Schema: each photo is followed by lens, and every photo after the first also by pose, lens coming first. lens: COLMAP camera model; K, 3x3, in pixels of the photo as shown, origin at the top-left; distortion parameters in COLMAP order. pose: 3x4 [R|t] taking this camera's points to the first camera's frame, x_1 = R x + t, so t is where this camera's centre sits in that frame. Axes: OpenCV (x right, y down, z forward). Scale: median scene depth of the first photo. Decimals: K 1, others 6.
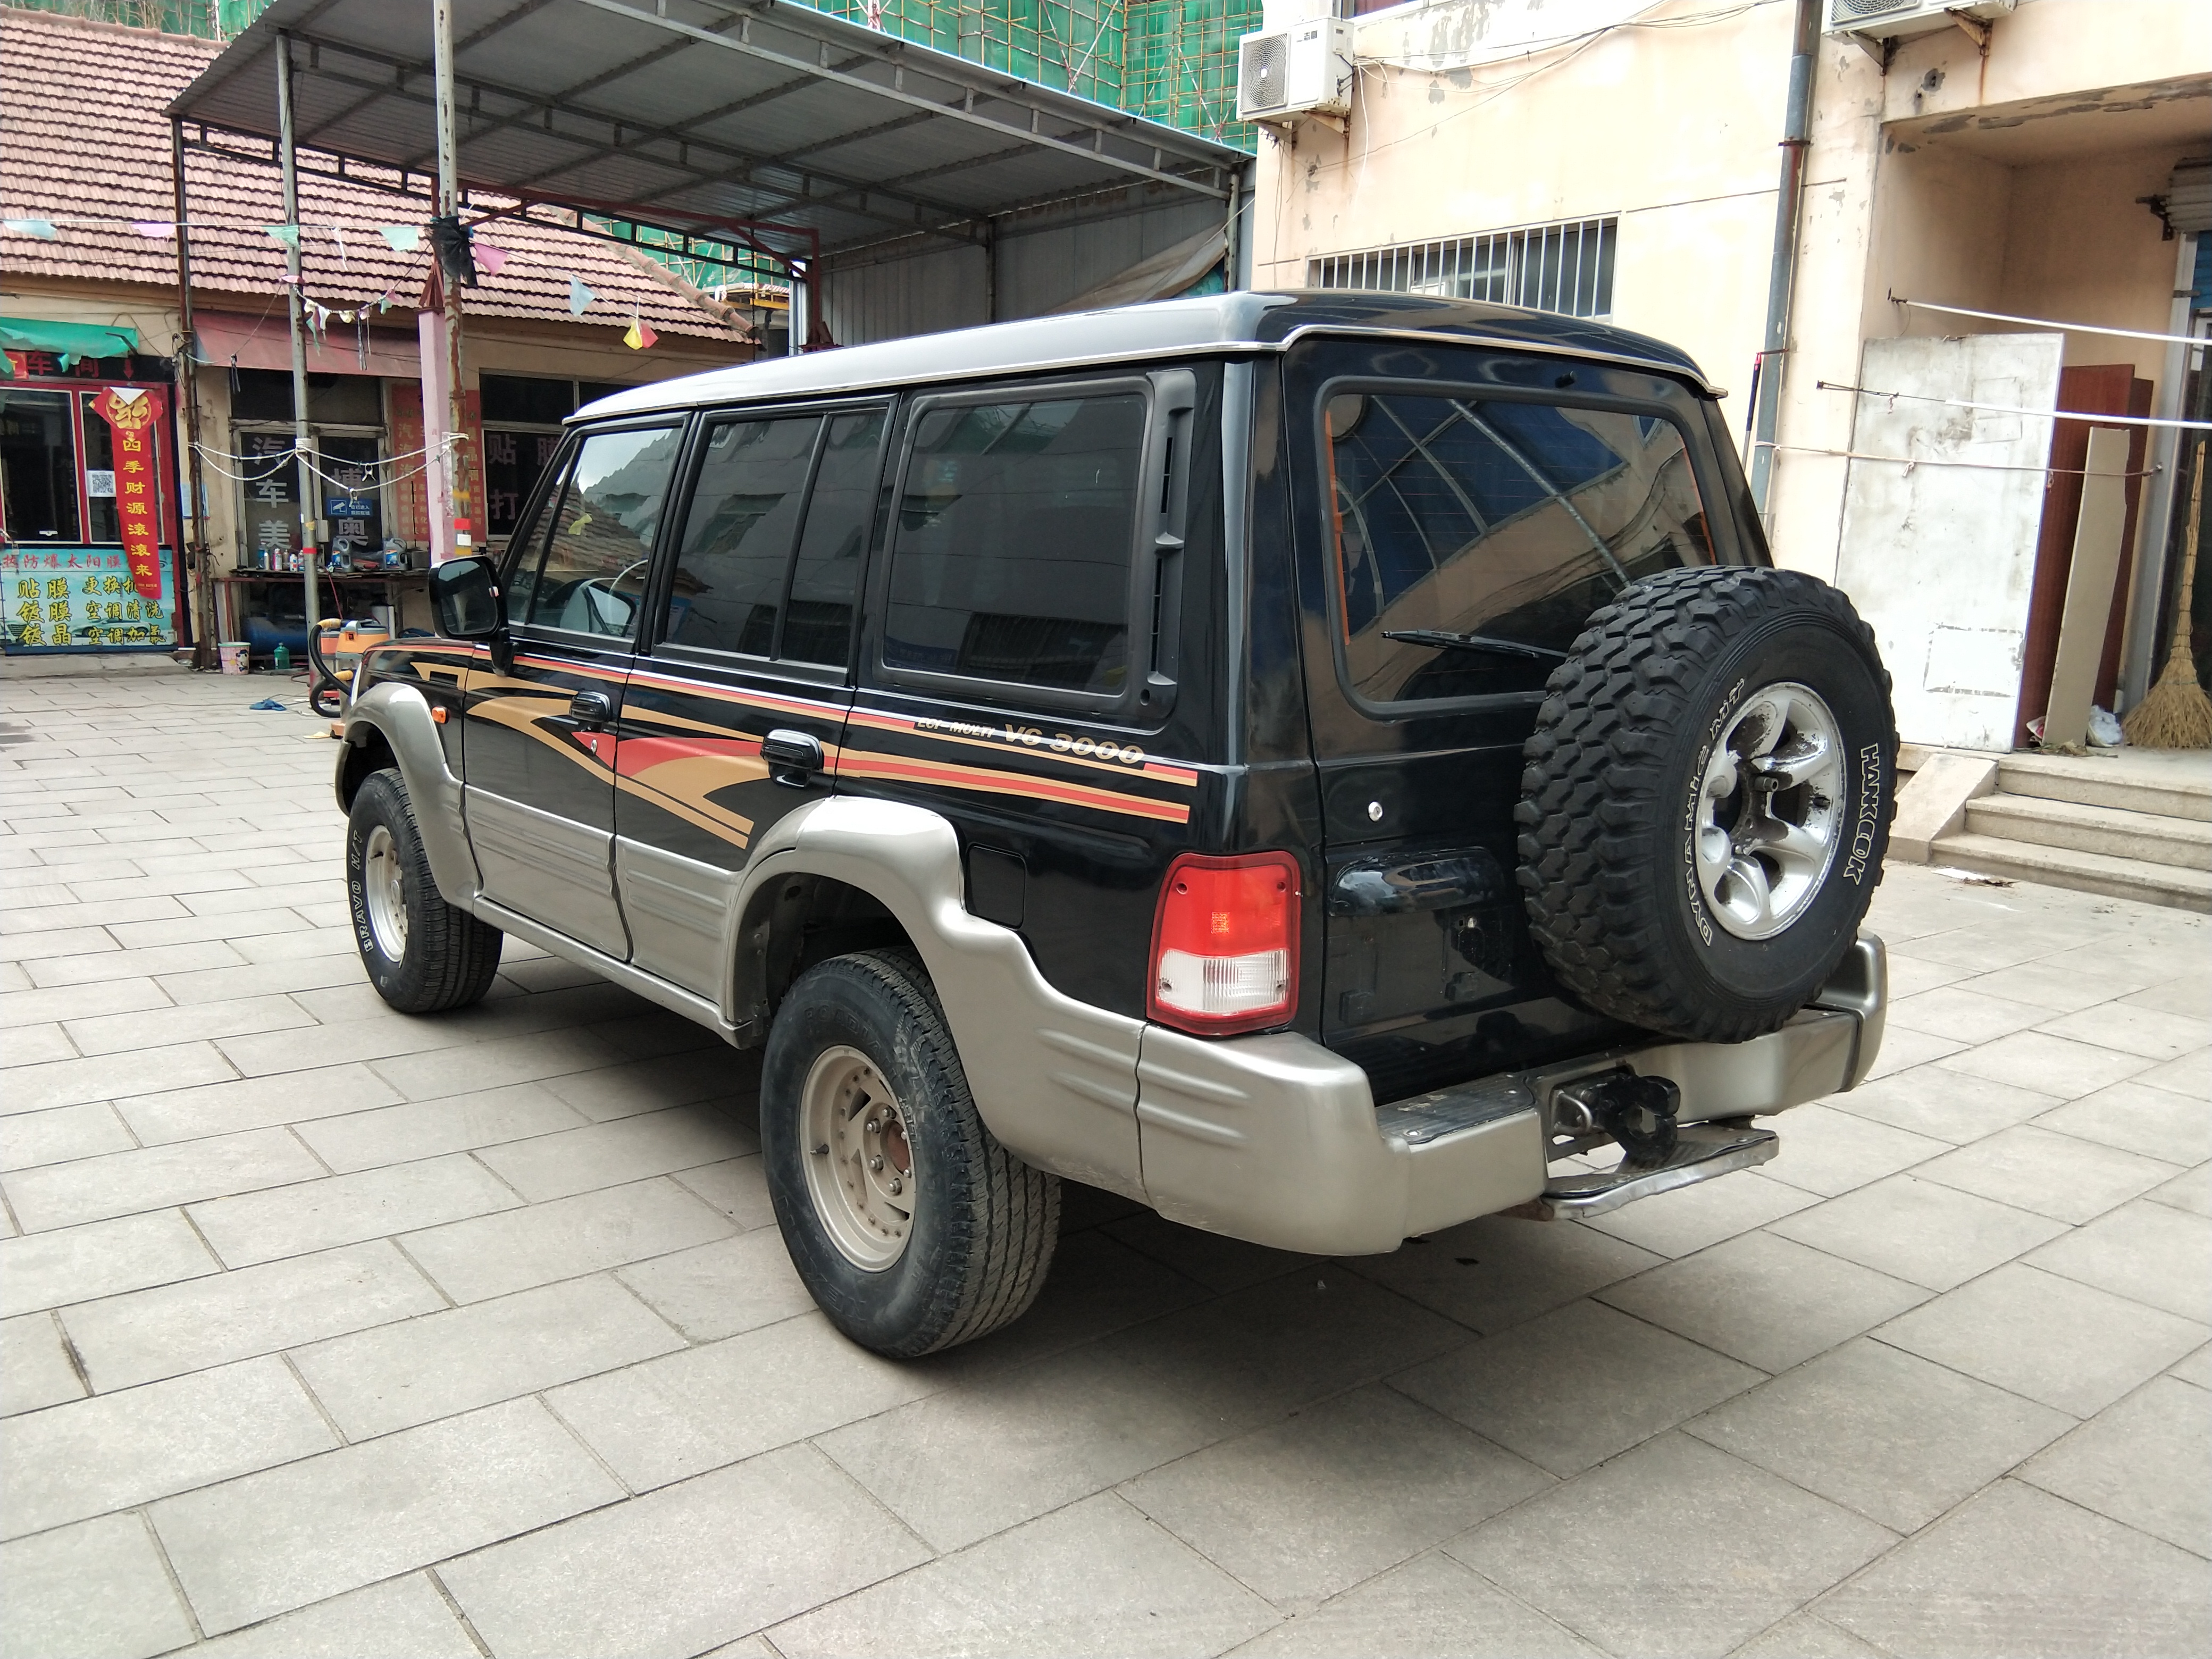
lens RADIAL K [[1748.5, 0, 1090.0], [0, 1748.5, 807.4], [0, 0, 1]] dist [0.091292, -0.126914]
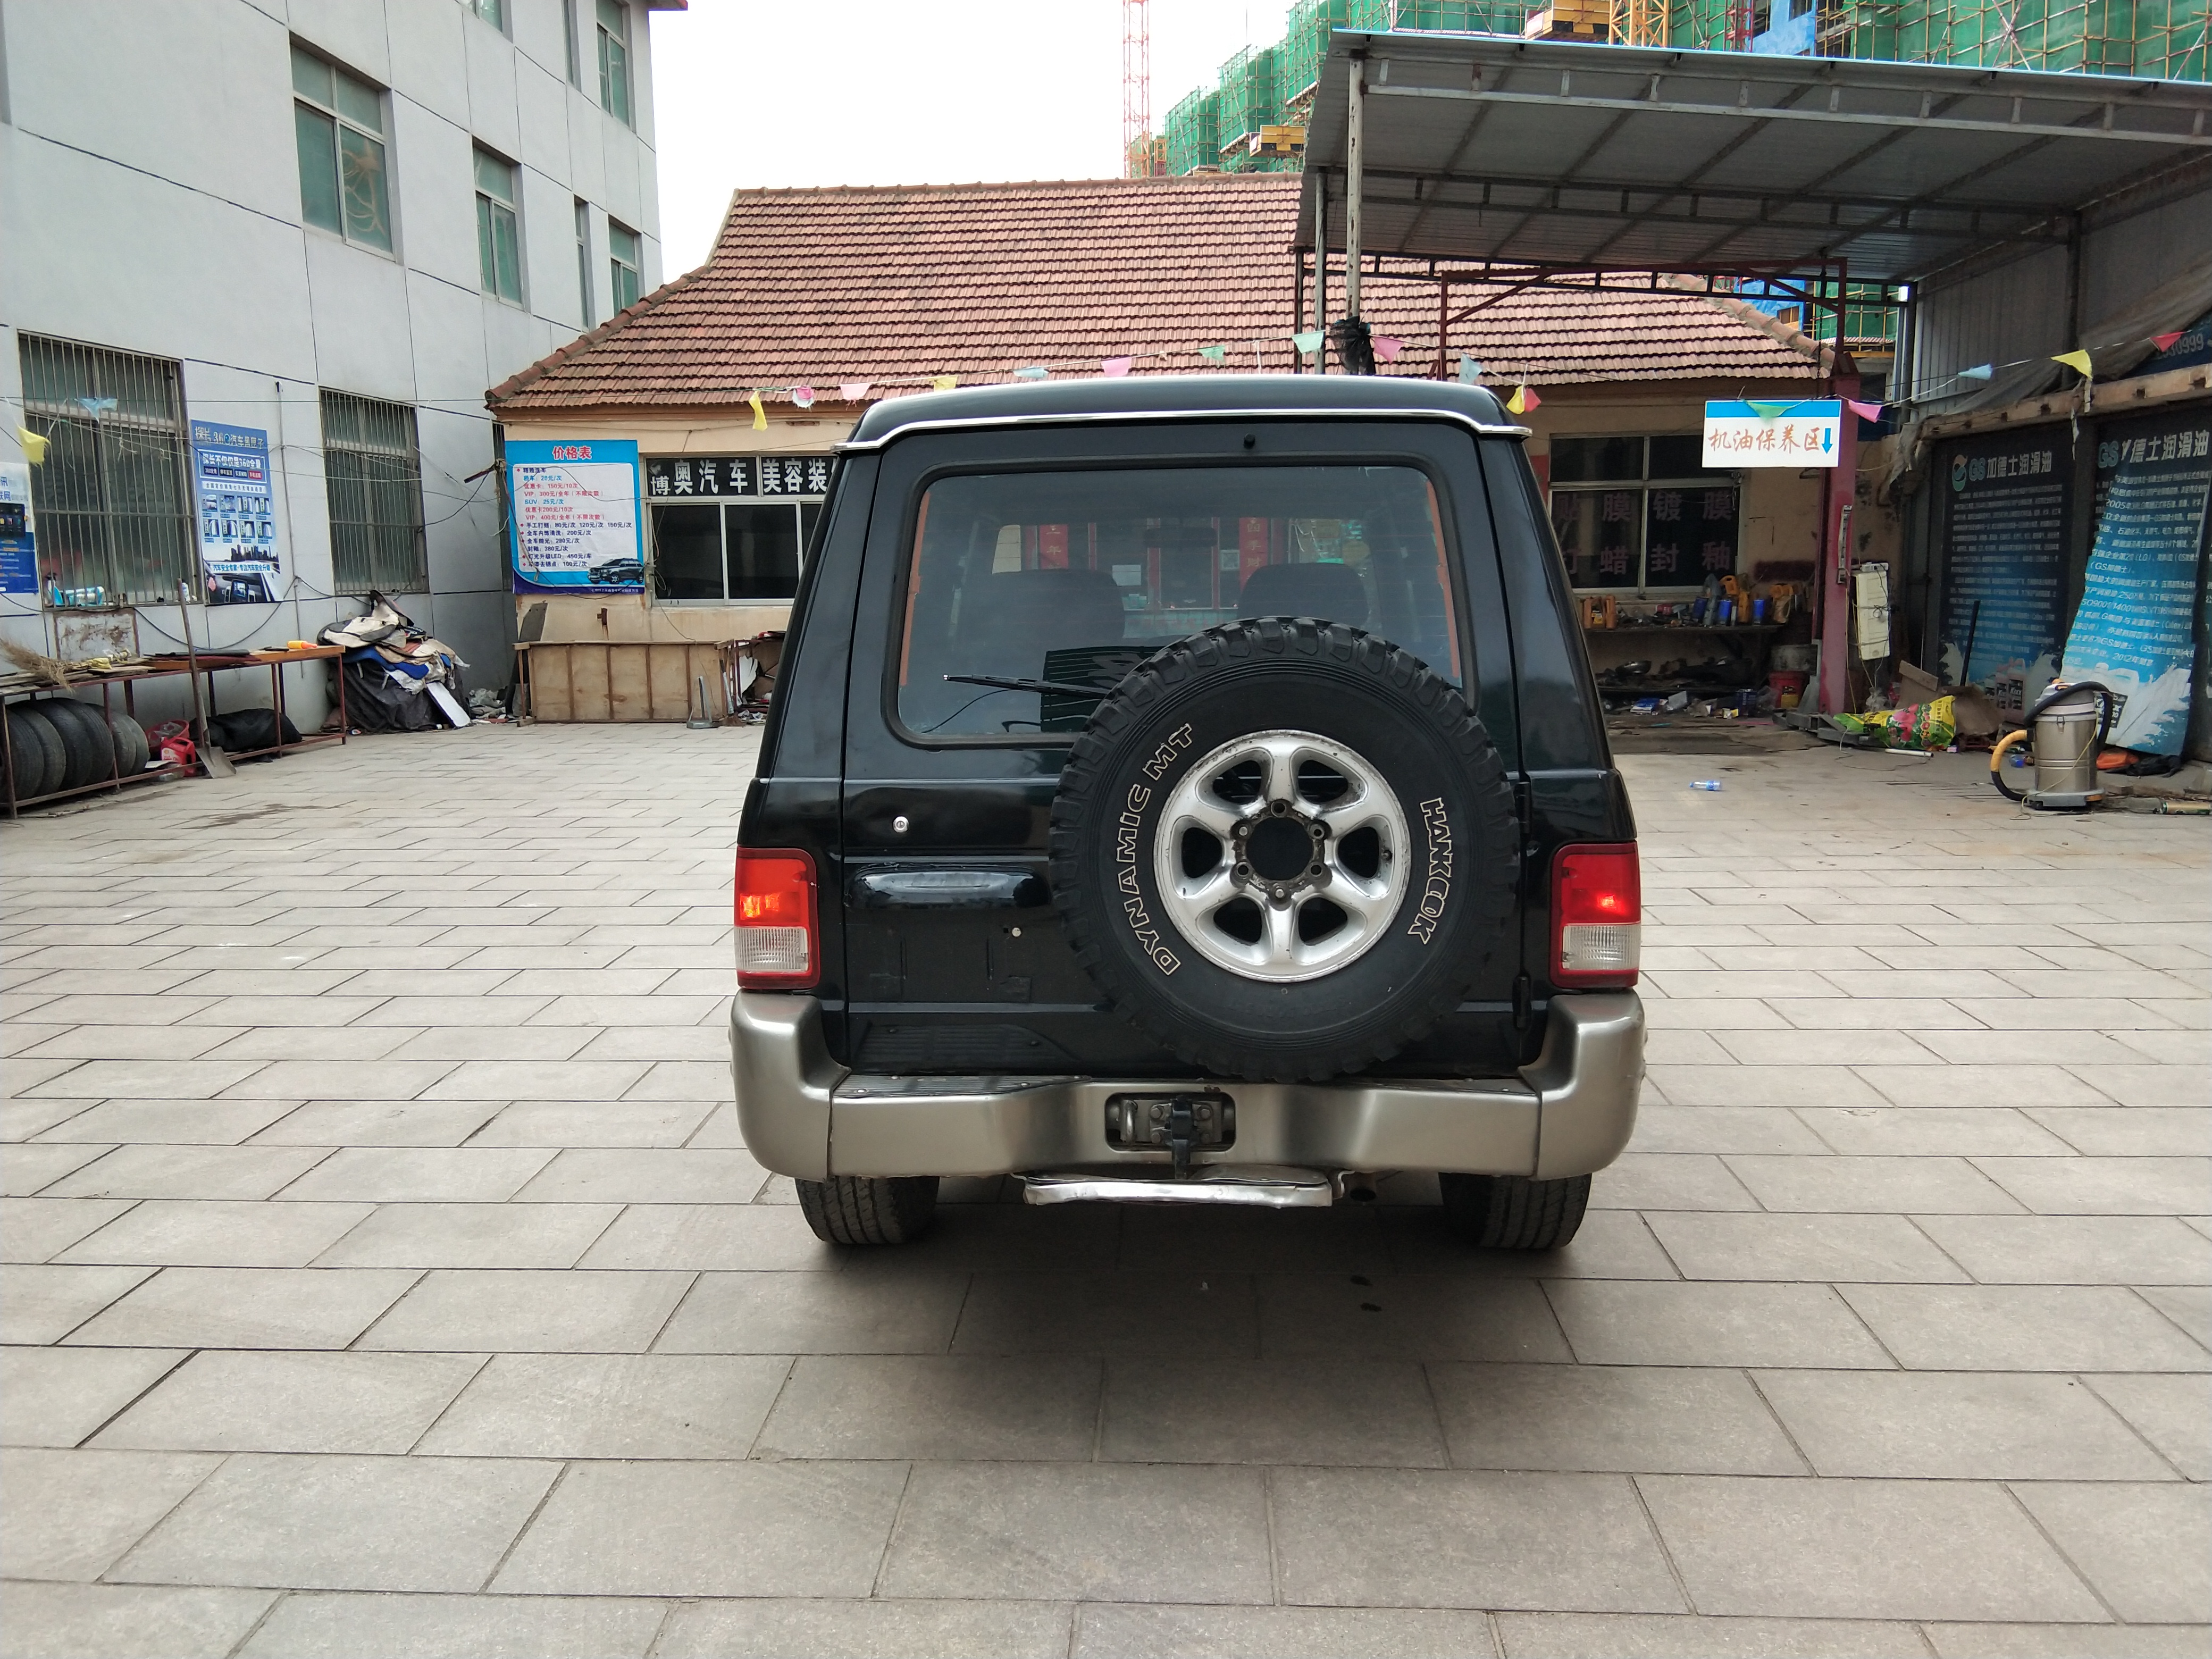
lens RADIAL K [[1748.5, 0, 1090.0], [0, 1748.5, 807.4], [0, 0, 1]] dist [0.091292, -0.126914]
pose [[0.748573, 0.055436, -0.660731, 0.729440], [-0.073851, 0.997269, 0.000003, -0.013377], [0.658927, 0.048793, 0.750623, 0.129840]]
